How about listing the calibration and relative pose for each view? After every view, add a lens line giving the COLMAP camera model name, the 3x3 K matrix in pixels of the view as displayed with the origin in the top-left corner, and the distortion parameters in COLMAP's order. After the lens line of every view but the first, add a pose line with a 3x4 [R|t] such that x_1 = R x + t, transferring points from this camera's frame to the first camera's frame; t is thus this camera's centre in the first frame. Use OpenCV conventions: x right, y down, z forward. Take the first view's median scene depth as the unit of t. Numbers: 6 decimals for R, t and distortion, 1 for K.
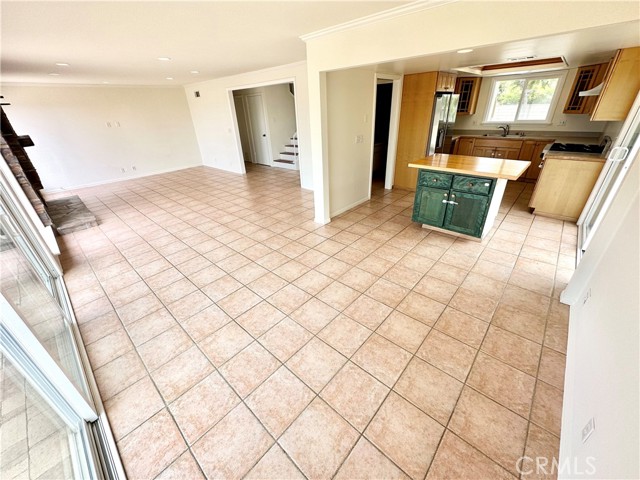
lens RADIAL K [[253.8, 0, 320.0], [0, 253.8, 240.0], [0, 0, 1]] dist [-0.001371, -0.000086]
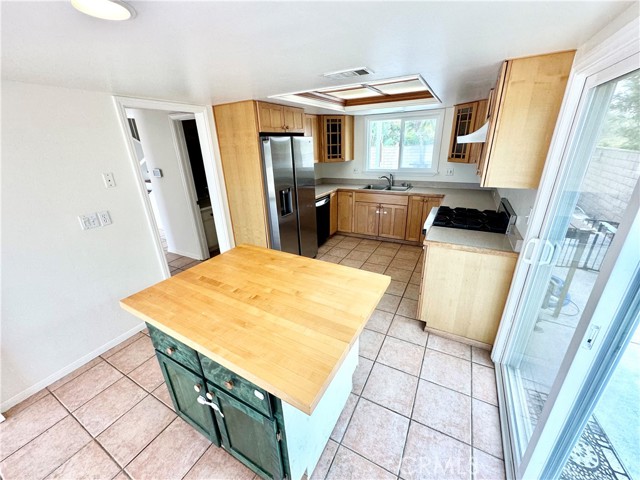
lens RADIAL K [[253.8, 0, 320.0], [0, 253.8, 240.0], [0, 0, 1]] dist [-0.001371, -0.000086]
pose [[0.972344, -0.075750, 0.220927, 0.426011], [0.102004, 0.988690, -0.109944, -0.236992], [-0.210100, 0.129438, 0.969074, 0.395630]]
